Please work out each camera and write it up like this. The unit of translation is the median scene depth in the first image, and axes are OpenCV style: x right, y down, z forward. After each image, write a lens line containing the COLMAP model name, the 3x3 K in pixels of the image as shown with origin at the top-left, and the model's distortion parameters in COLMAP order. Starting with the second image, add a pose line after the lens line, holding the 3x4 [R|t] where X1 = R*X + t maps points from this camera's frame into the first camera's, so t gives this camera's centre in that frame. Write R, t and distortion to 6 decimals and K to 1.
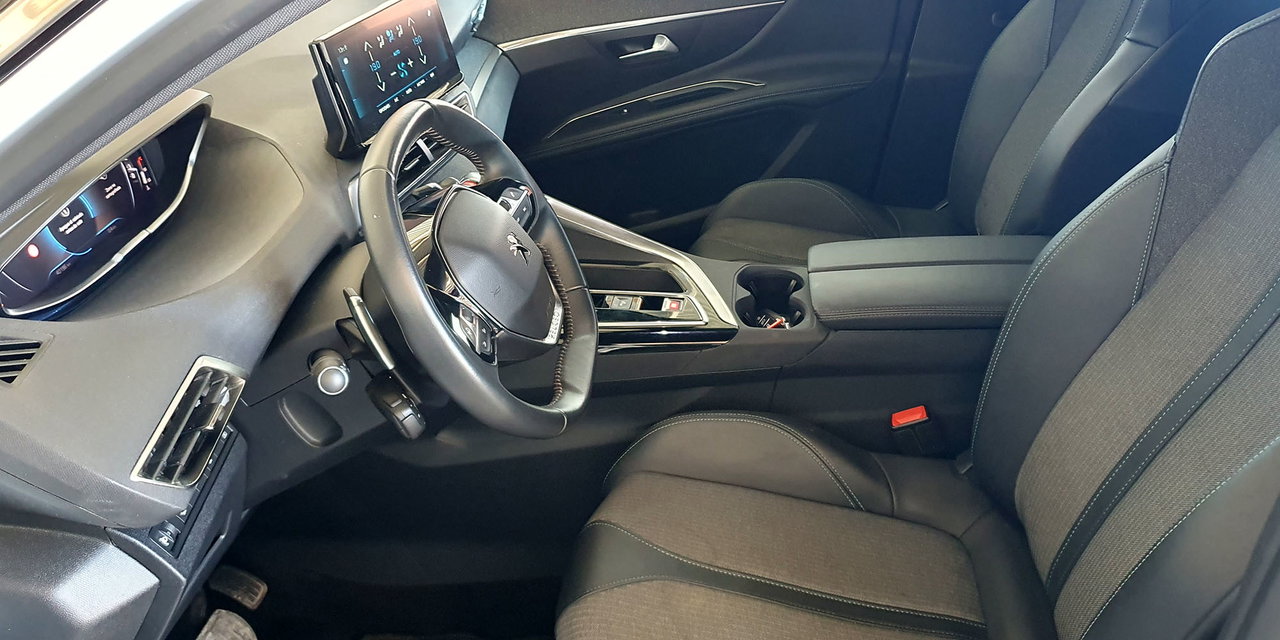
lens RADIAL K [[1047.8, 0, 604.5], [0, 1047.8, 308.3], [0, 0, 1]] dist [0.110205, -0.314137]
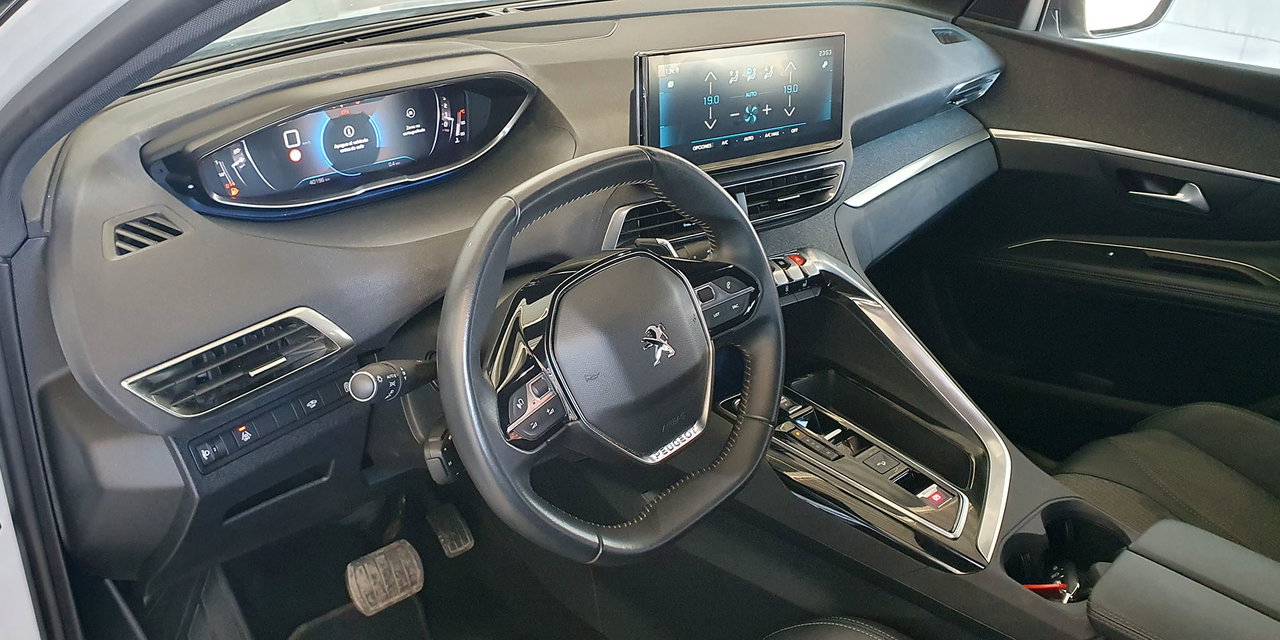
lens RADIAL K [[1047.8, 0, 604.5], [0, 1047.8, 308.3], [0, 0, 1]] dist [0.110205, -0.314137]
pose [[0.769730, 0.406525, -0.492192, 0.206924], [-0.413584, 0.904891, 0.100596, -0.107698], [0.486275, 0.126132, 0.864654, 0.174324]]
